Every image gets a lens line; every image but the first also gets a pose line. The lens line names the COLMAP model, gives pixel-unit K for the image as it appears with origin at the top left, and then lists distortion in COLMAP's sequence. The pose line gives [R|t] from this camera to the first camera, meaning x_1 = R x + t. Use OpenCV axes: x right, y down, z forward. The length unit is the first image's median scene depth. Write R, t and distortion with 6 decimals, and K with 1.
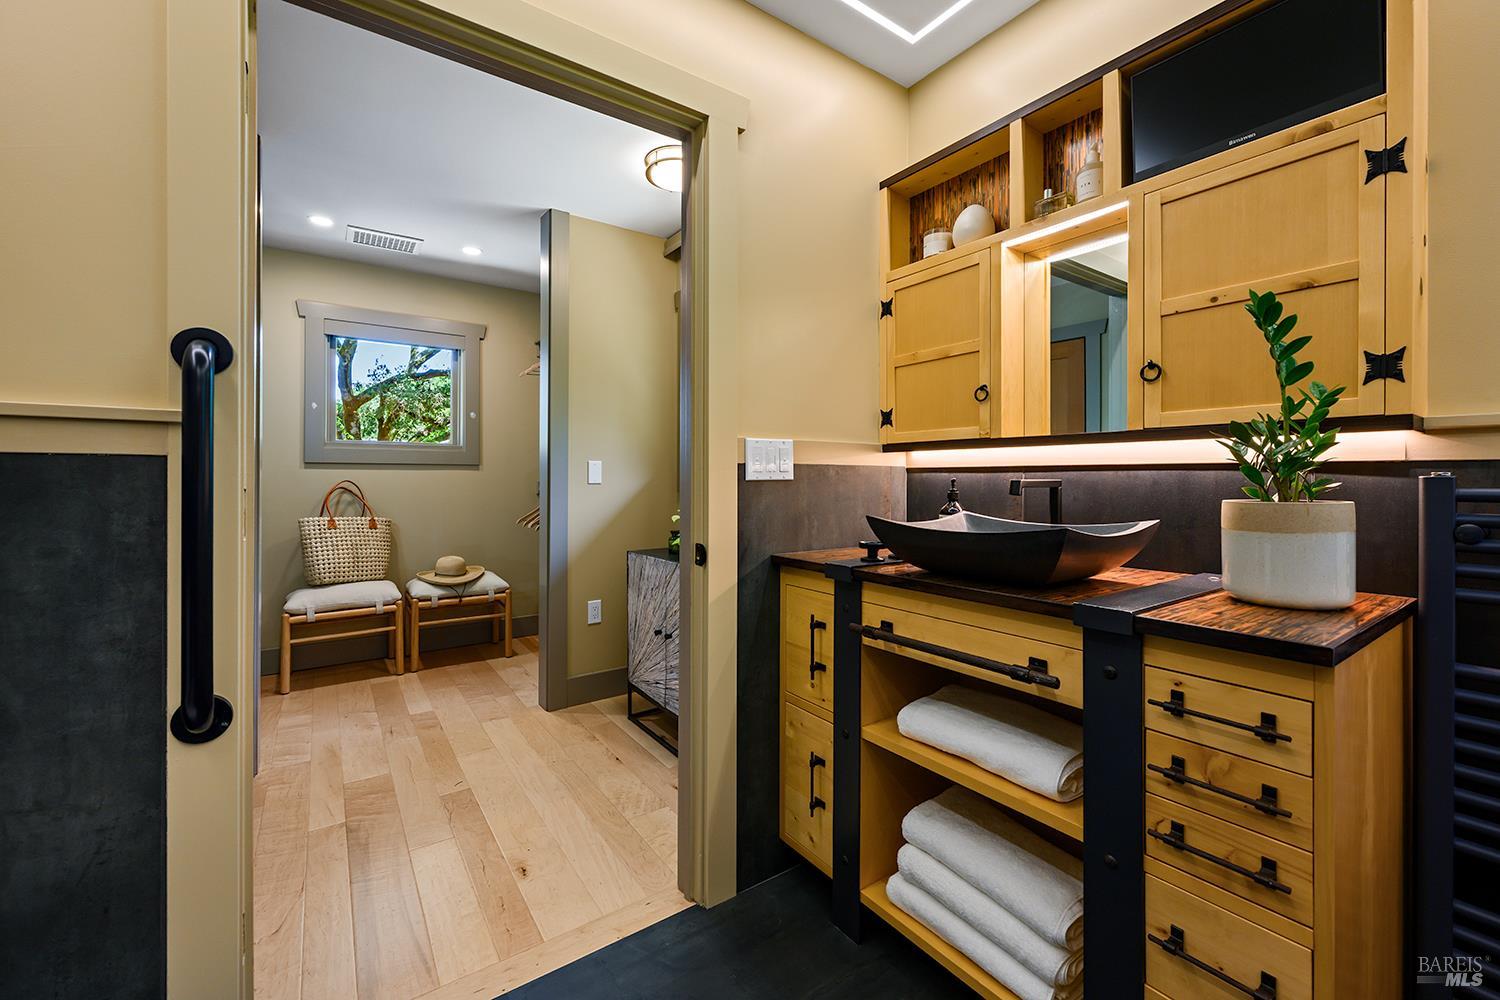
lens RADIAL K [[662.6, 0, 777.6], [0, 662.6, 480.4], [0, 0, 1]] dist [-0.007072, 0.000228]
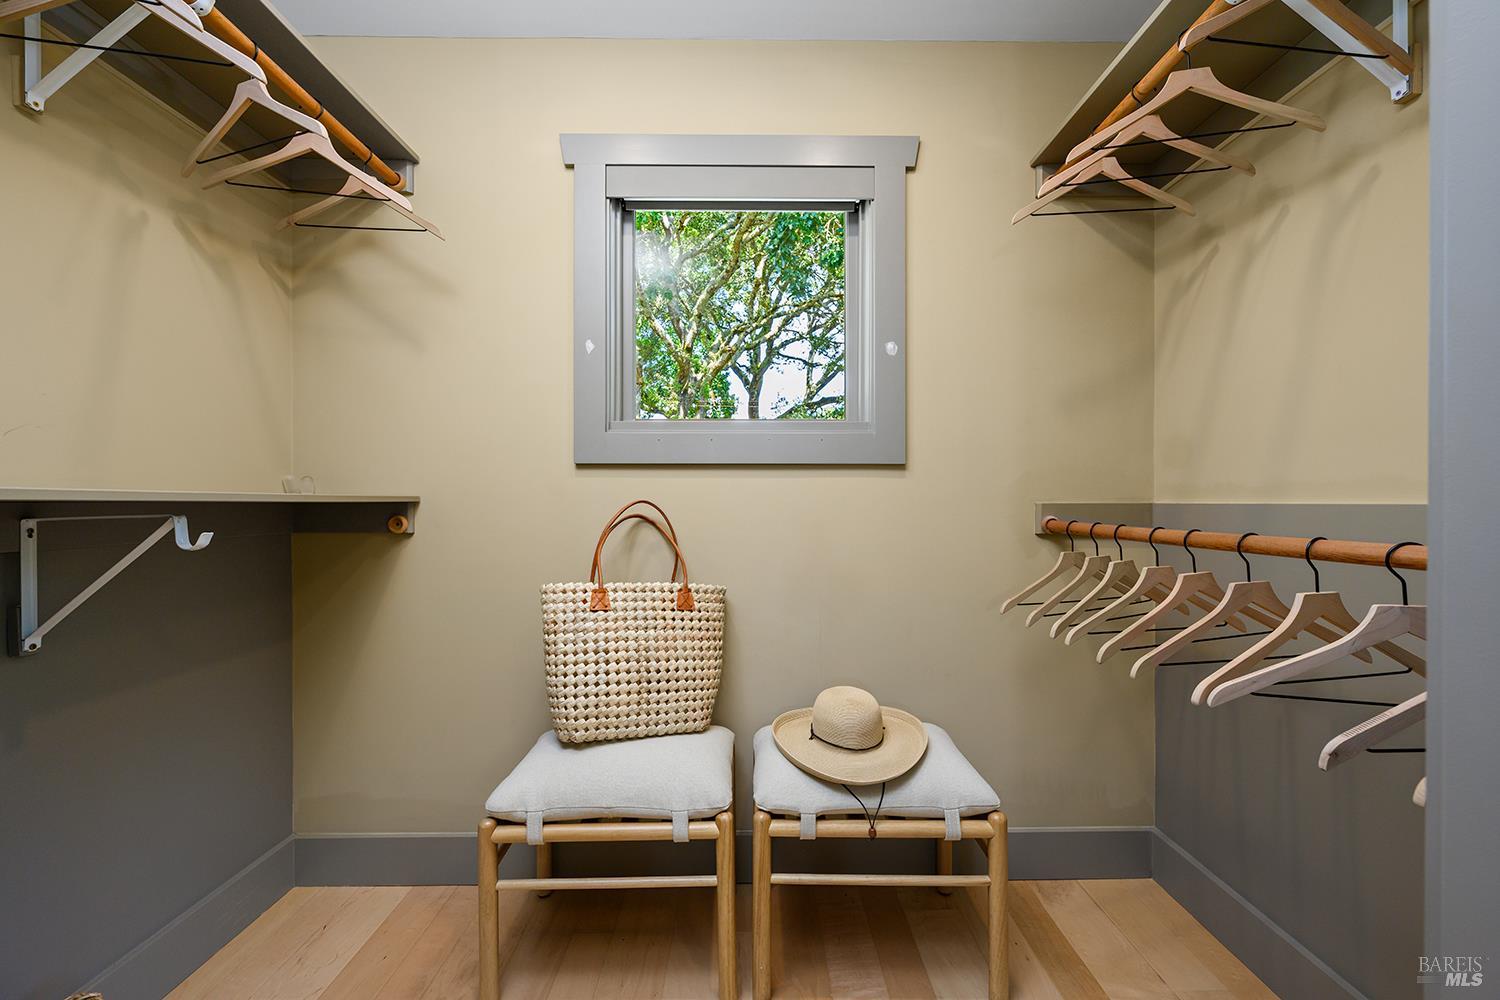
lens RADIAL K [[612.0, 0, 755.8], [0, 612.0, 503.9], [0, 0, 1]] dist [0.002028, 0.000298]
pose [[0.826701, -0.004345, -0.562625, -0.344642], [0.001942, 0.999986, -0.004869, 0.004942], [0.562638, 0.002933, 0.826698, 0.690062]]
